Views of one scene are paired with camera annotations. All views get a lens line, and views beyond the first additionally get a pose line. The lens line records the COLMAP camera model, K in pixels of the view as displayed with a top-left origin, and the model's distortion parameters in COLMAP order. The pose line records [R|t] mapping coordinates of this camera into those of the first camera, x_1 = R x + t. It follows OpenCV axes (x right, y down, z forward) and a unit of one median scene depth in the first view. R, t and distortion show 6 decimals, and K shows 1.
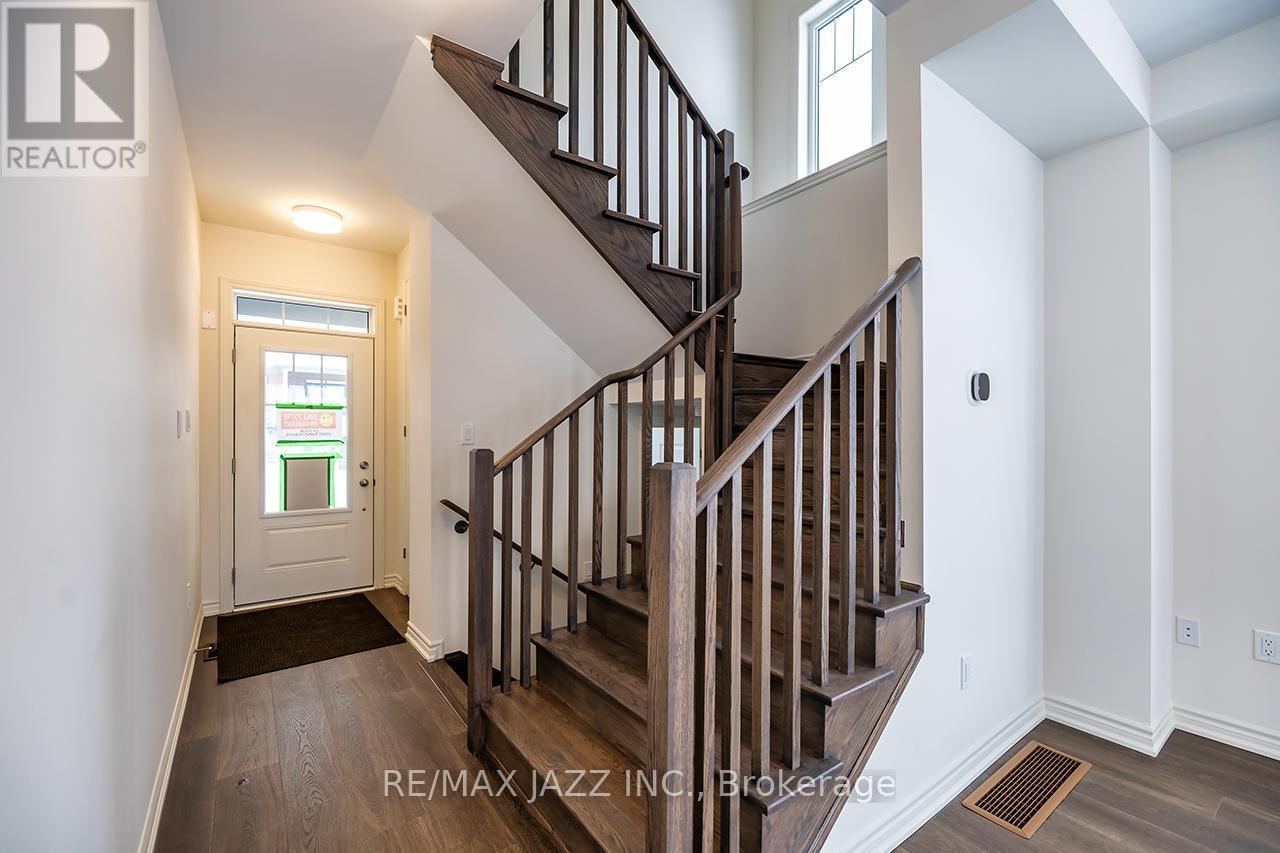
lens RADIAL K [[541.5, 0, 636.8], [0, 541.5, 420.8], [0, 0, 1]] dist [0.001094, -0.000010]
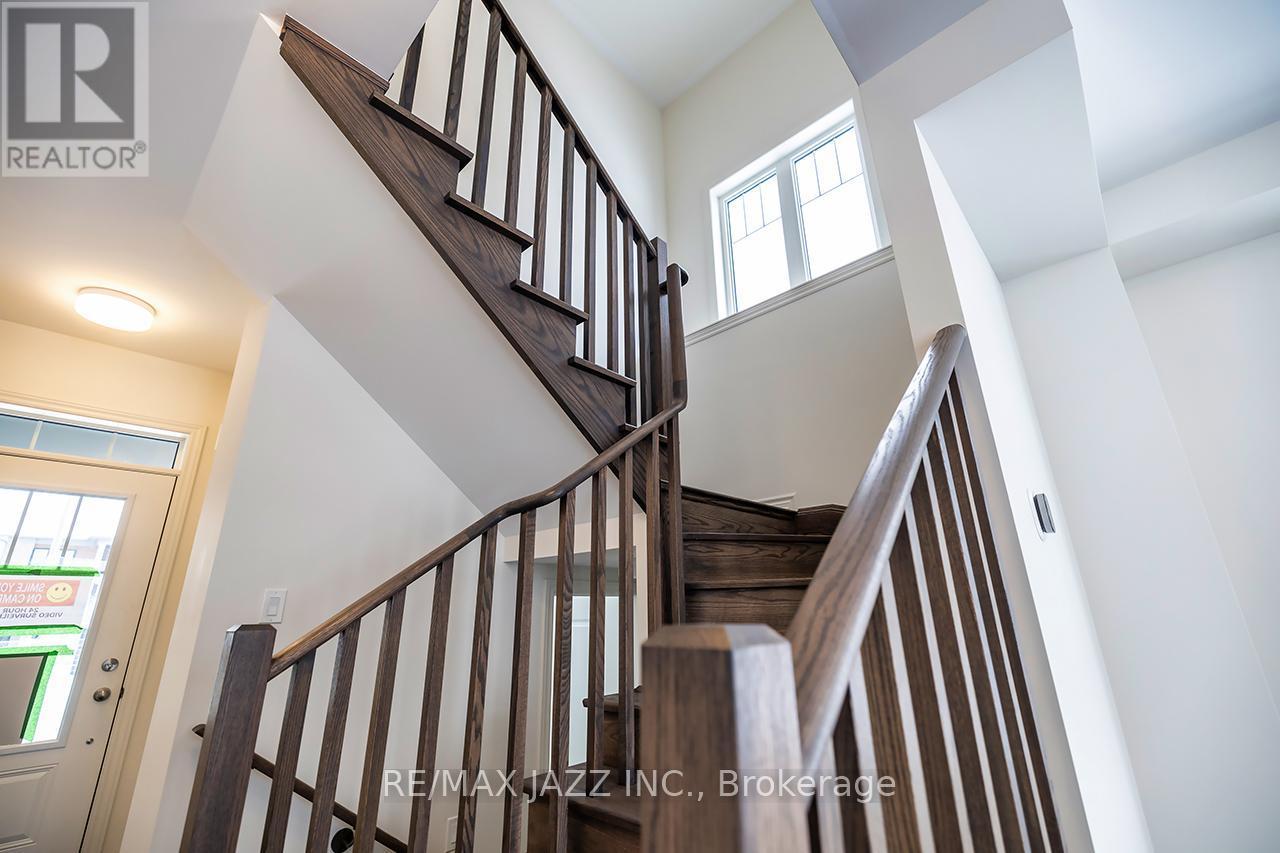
lens RADIAL K [[542.0, 0, 640.0], [0, 542.0, 426.5], [0, 0, 1]] dist [0.002476, 0.000012]
pose [[0.982474, 0.041910, 0.181629, -0.015440], [0.015507, 0.952641, -0.303701, 0.028712], [-0.185755, 0.301195, 0.935295, 0.306525]]
